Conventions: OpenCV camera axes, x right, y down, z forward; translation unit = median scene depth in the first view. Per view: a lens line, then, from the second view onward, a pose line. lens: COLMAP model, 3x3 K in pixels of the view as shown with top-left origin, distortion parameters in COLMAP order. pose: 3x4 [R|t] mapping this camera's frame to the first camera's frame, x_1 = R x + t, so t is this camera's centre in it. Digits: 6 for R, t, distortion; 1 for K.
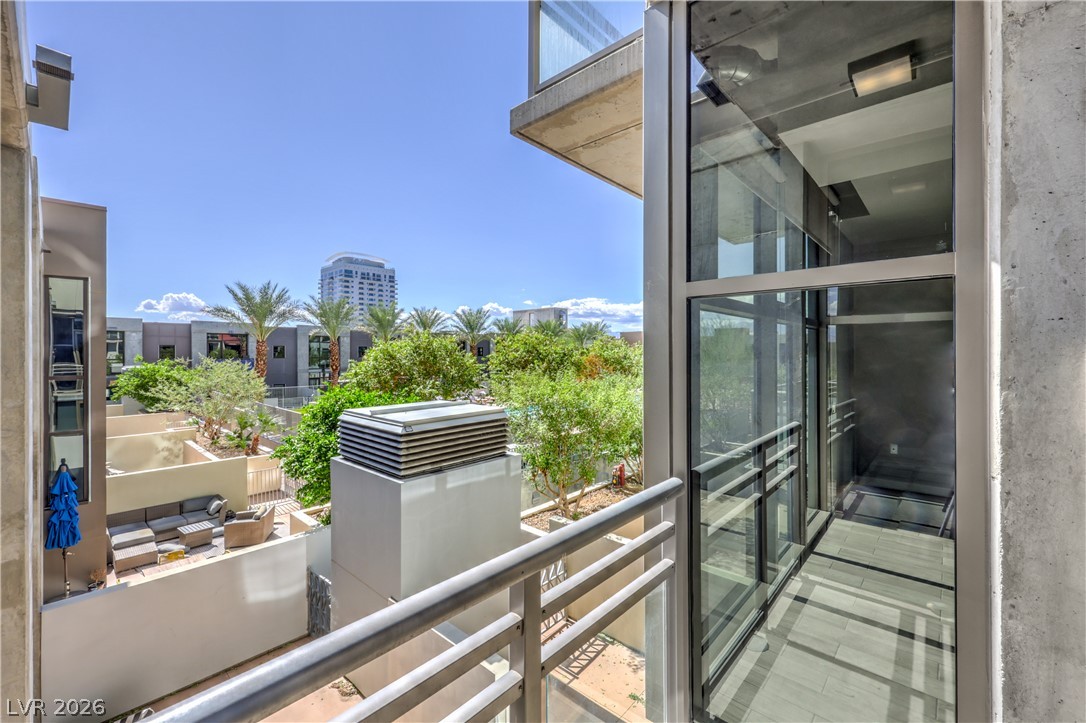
lens RADIAL K [[454.0, 0, 547.7], [0, 454.0, 365.0], [0, 0, 1]] dist [-0.000002, -0.000294]
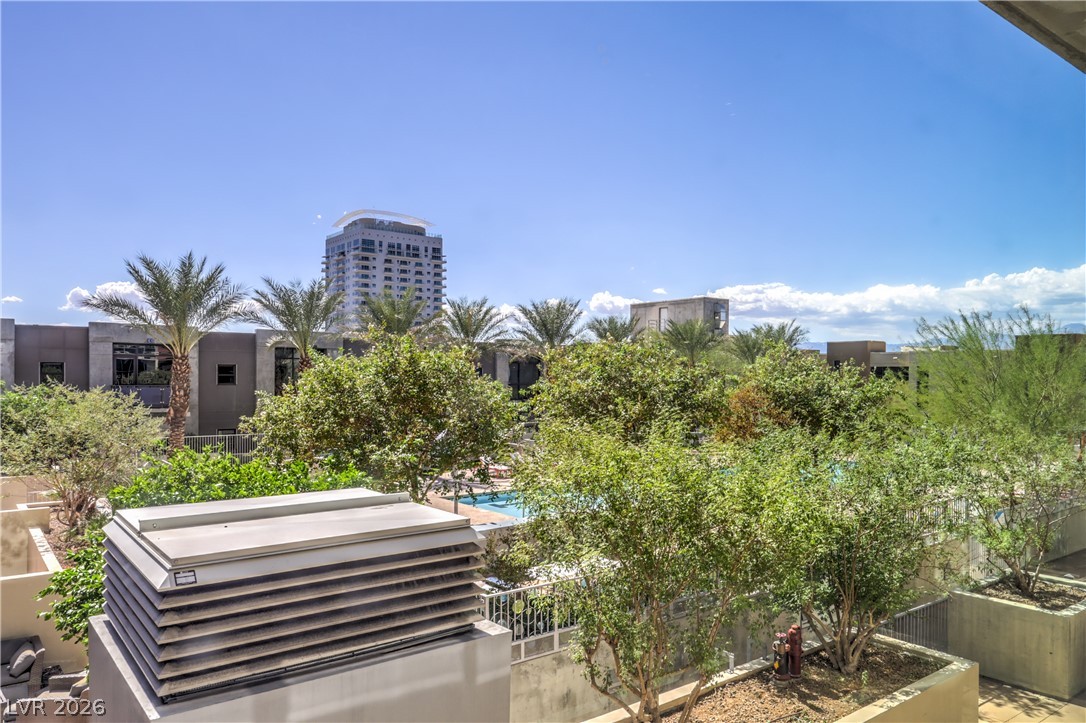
lens RADIAL K [[768.0, 0, 585.6], [0, 768.0, 400.5], [0, 0, 1]] dist [0.004022, 0.001432]
pose [[0.987601, 0.012500, -0.156485, 0.038791], [-0.012138, 0.999921, 0.003270, -0.005435], [0.156514, -0.001330, 0.987675, 0.107466]]
